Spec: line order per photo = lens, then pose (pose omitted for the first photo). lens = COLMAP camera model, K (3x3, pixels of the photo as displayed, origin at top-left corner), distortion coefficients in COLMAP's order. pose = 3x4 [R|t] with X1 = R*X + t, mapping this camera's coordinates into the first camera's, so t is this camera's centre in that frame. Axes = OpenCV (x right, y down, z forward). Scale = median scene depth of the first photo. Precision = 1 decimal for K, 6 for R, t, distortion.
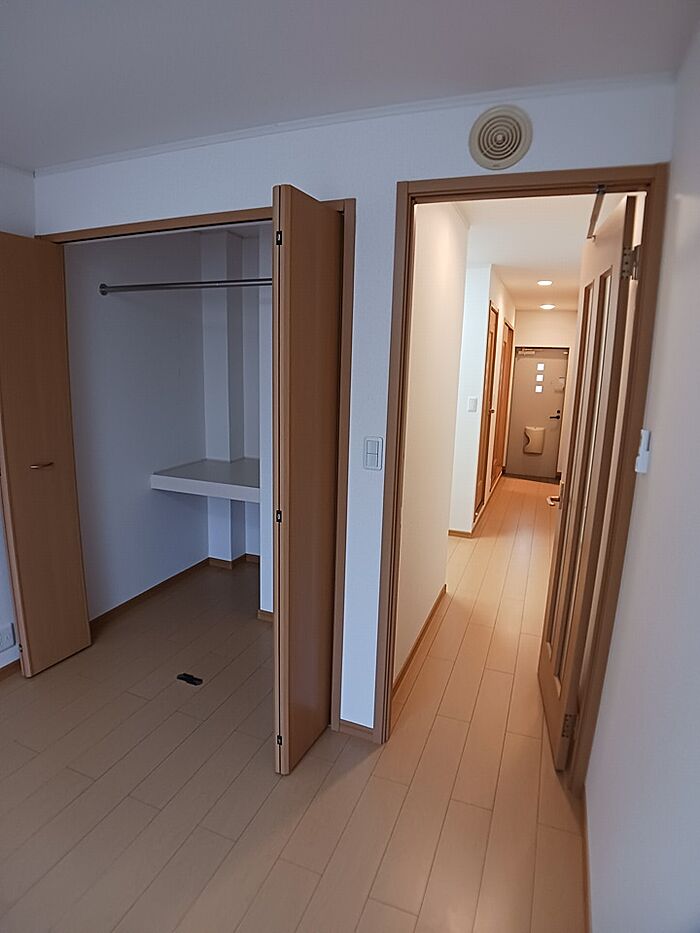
lens RADIAL K [[513.7, 0, 348.6], [0, 513.7, 464.9], [0, 0, 1]] dist [-0.104198, 0.024504]
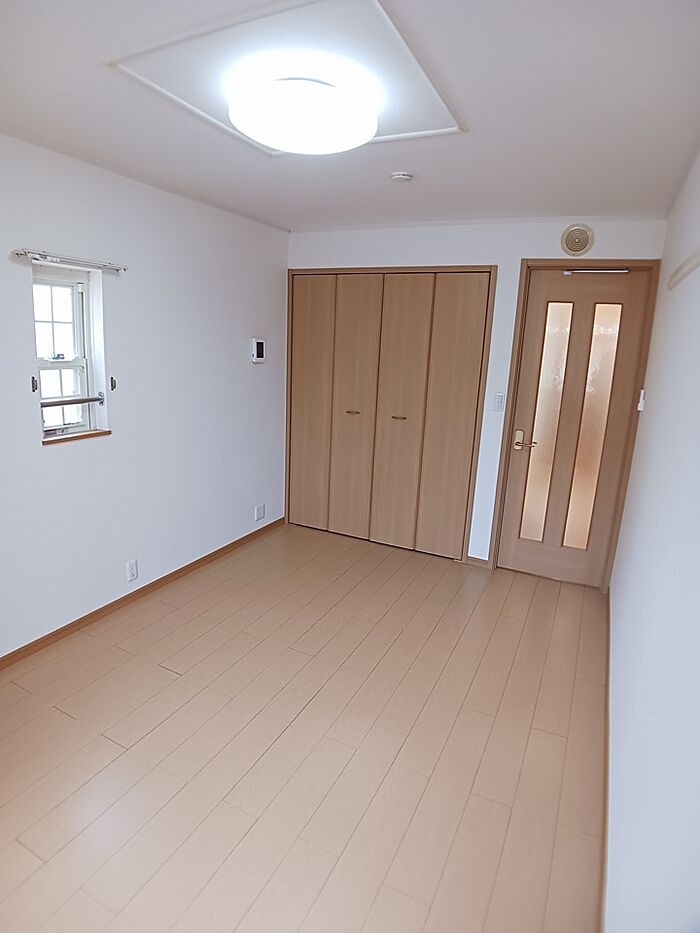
lens RADIAL K [[513.7, 0, 348.6], [0, 513.7, 464.9], [0, 0, 1]] dist [-0.104198, 0.024504]
pose [[0.996946, 0.036621, -0.068978, -0.421233], [-0.034692, 0.998979, 0.028947, 0.200086], [0.069968, -0.026465, 0.997198, -1.029626]]
